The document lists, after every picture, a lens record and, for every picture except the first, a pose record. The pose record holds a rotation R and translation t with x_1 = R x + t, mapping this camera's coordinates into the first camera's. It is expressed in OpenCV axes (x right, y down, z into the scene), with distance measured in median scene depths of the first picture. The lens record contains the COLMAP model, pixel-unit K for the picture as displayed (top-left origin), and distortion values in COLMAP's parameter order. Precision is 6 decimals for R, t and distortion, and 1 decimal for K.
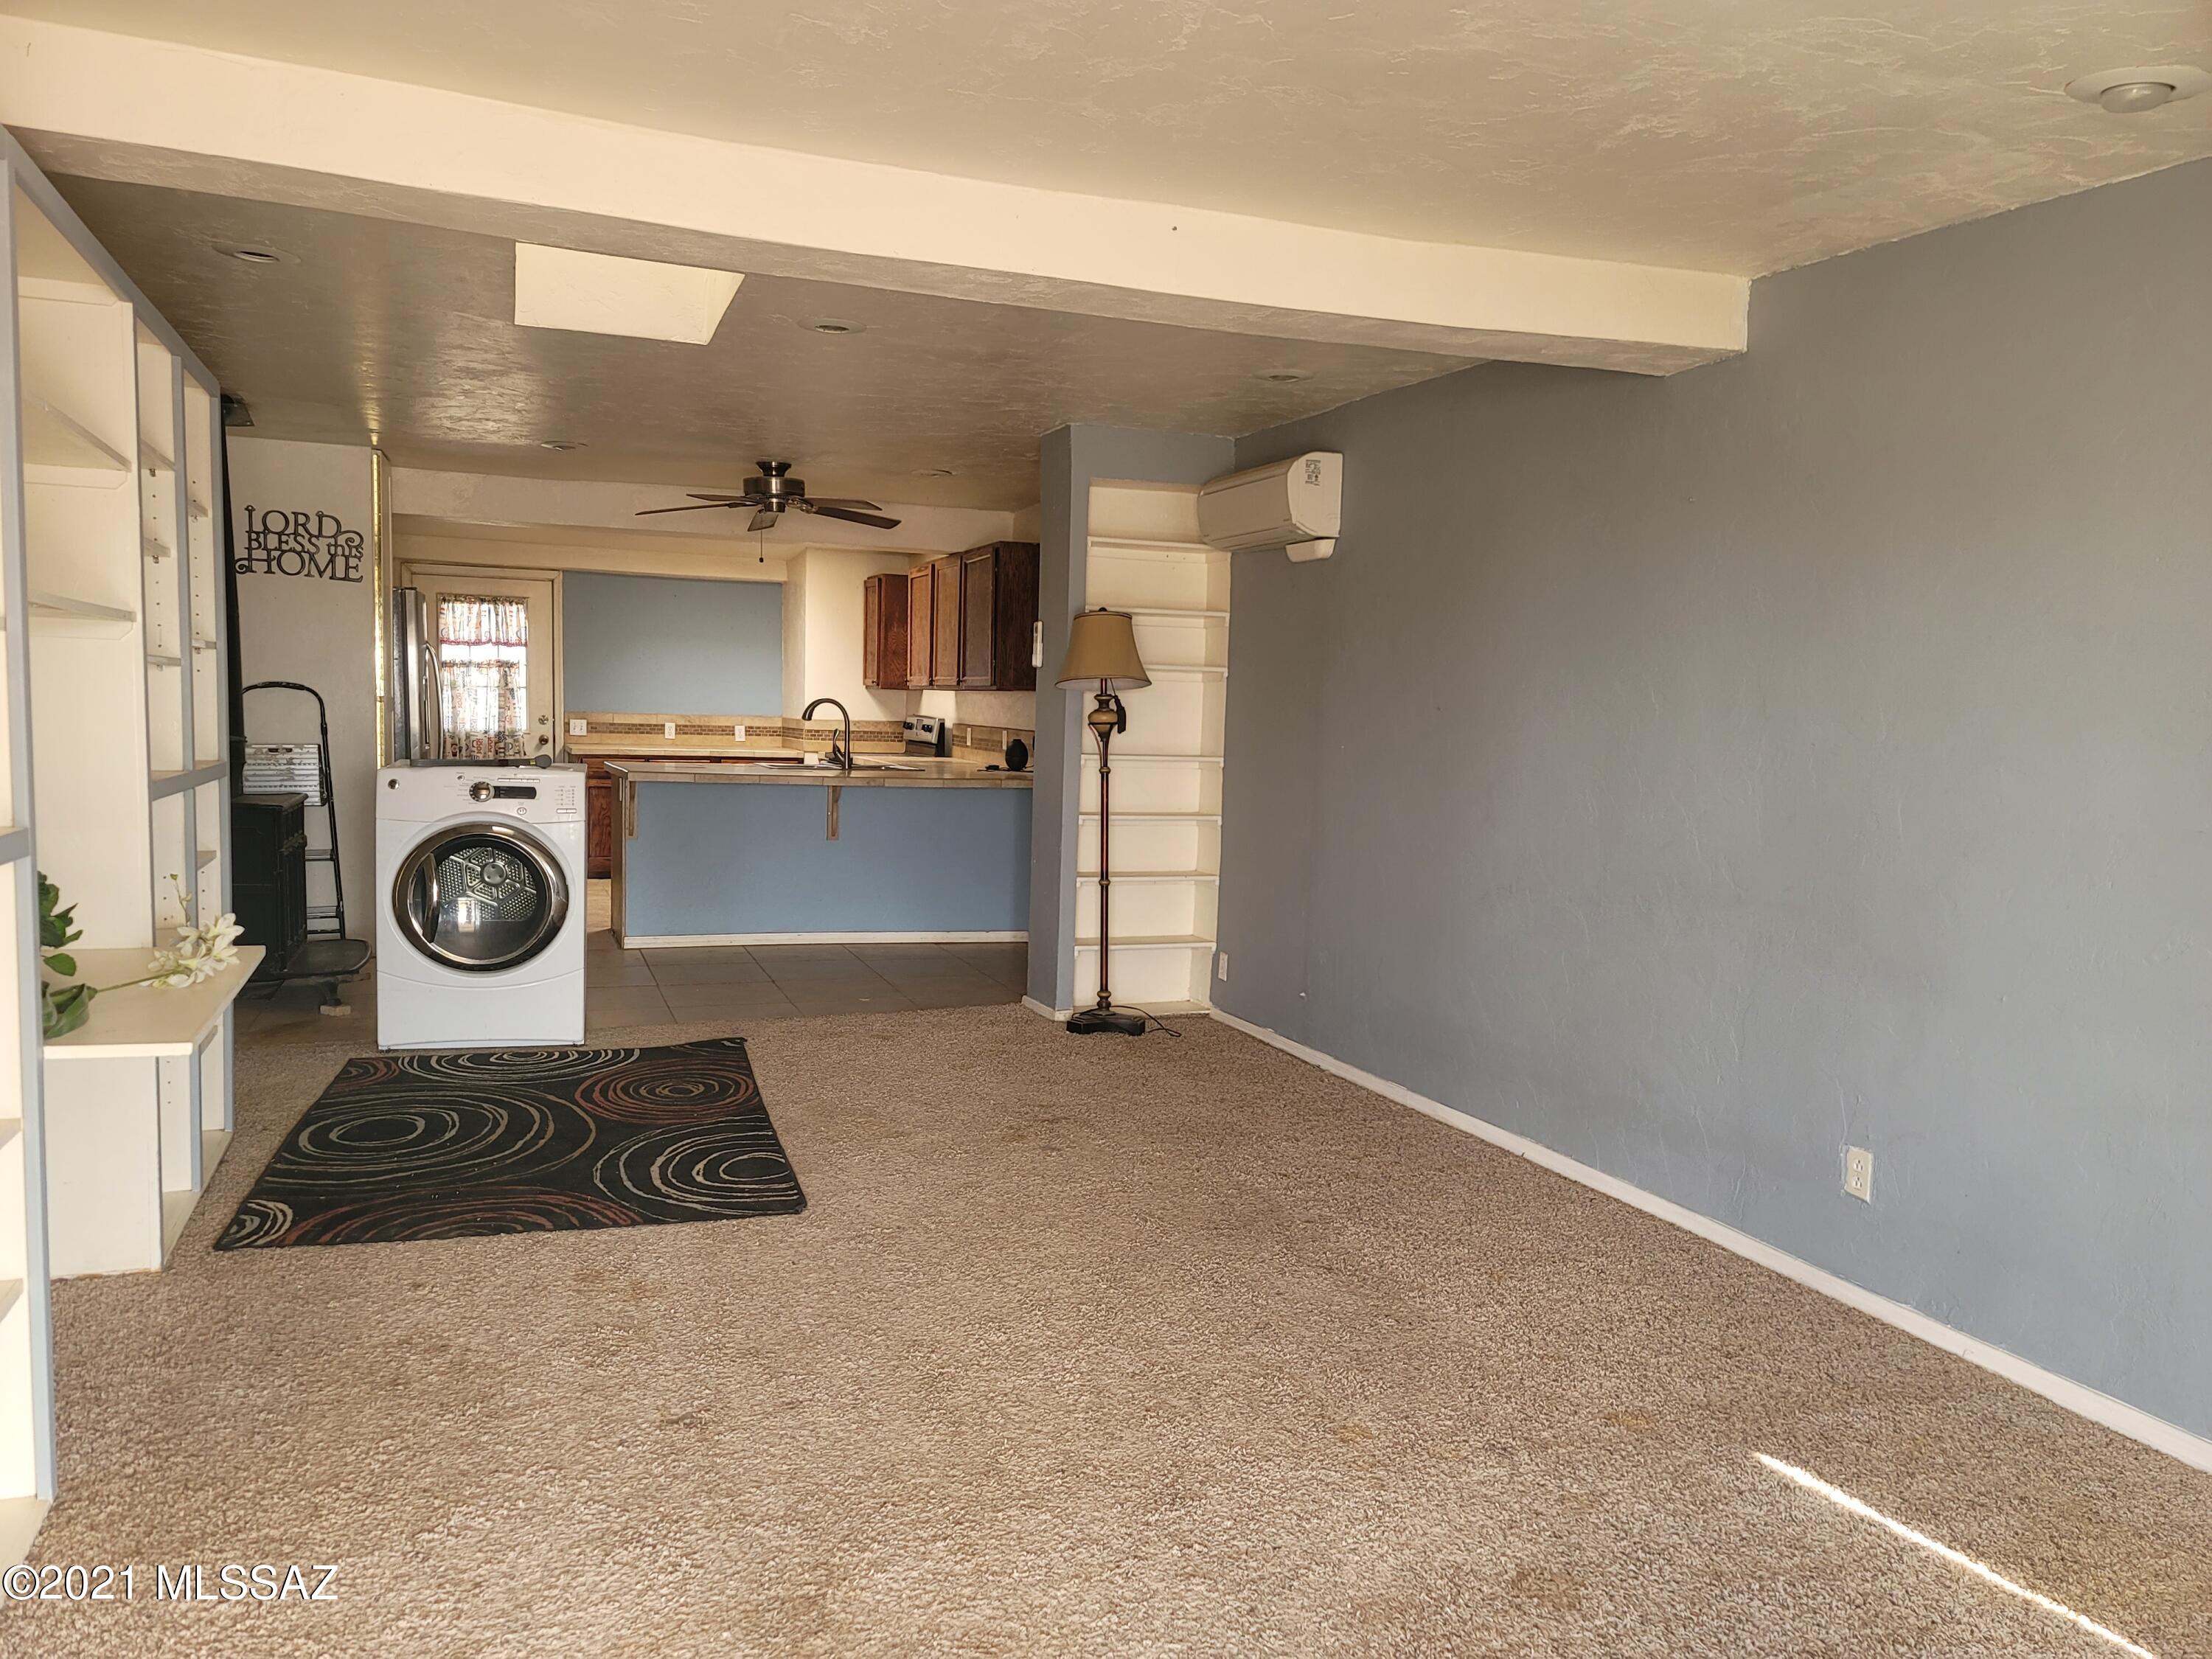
lens RADIAL K [[1624.3, 0, 1156.2], [0, 1624.3, 850.9], [0, 0, 1]] dist [-0.002284, -0.001045]
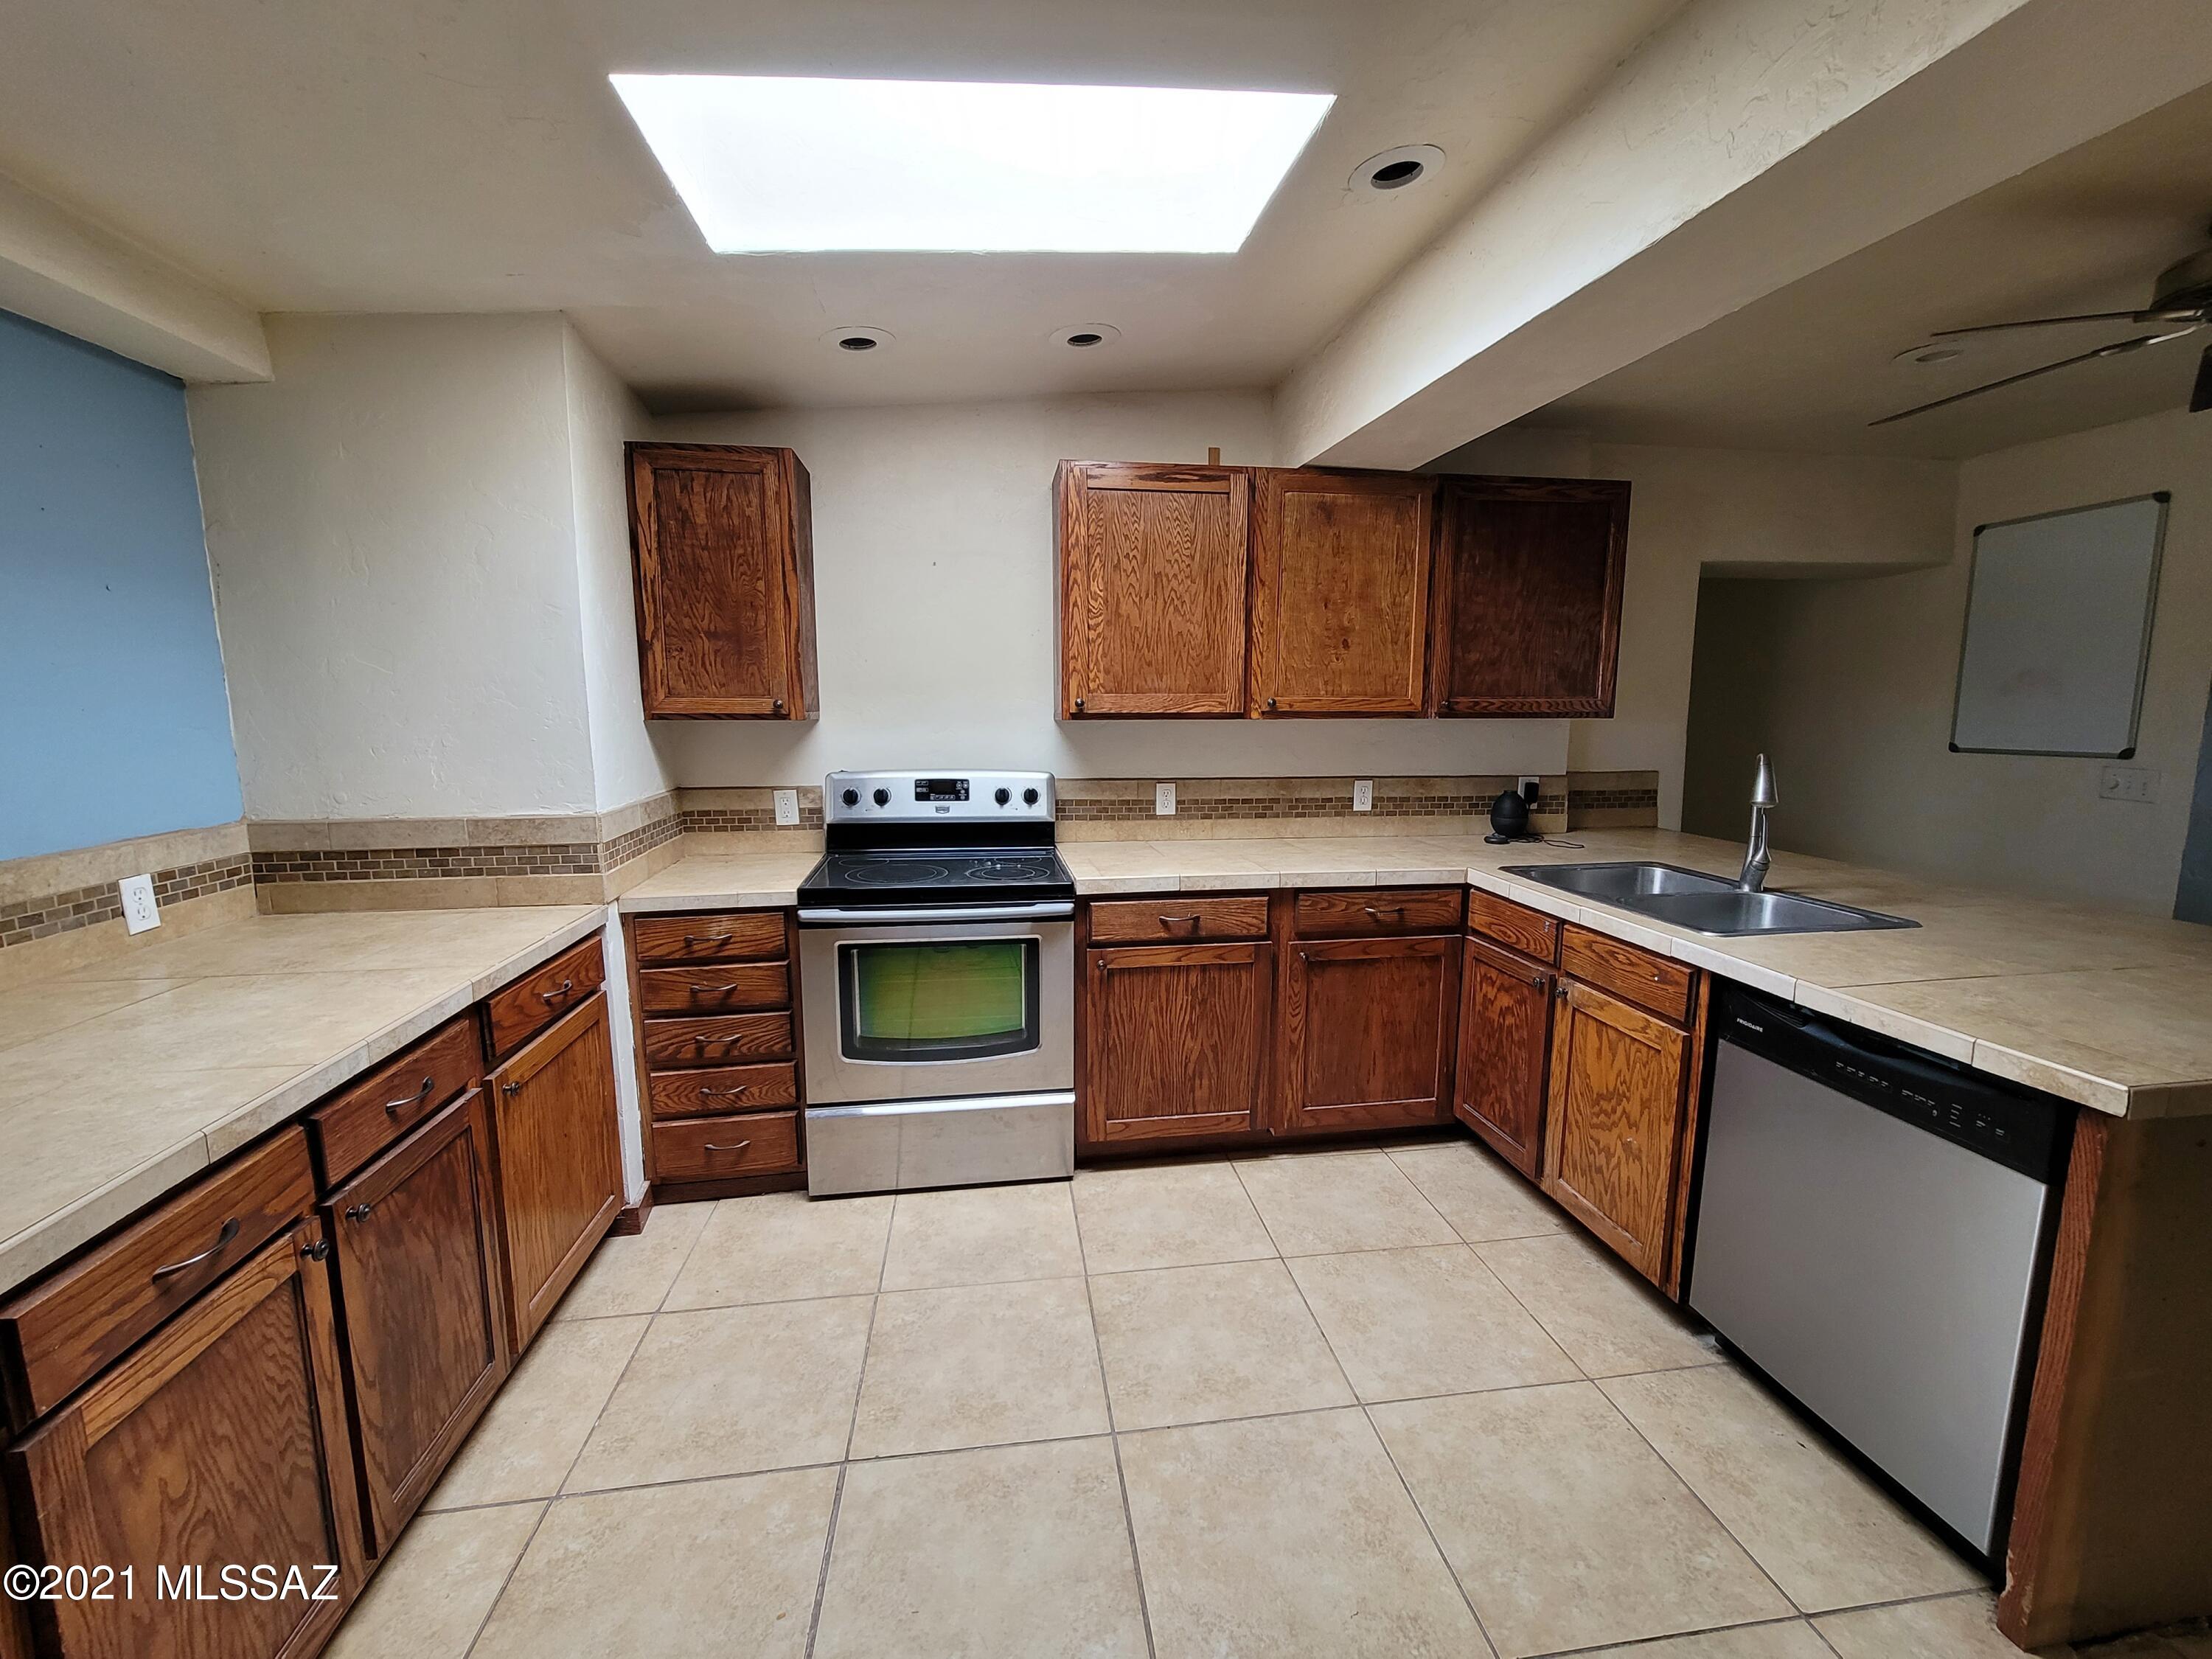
lens RADIAL K [[903.9, 0, 1112.4], [0, 903.9, 830.7], [0, 0, 1]] dist [-0.000320, -0.000630]
pose [[0.251781, -0.166627, 0.953332, -0.385359], [0.093442, 0.984650, 0.147422, -0.098462], [-0.963263, 0.051964, 0.263486, 0.855422]]
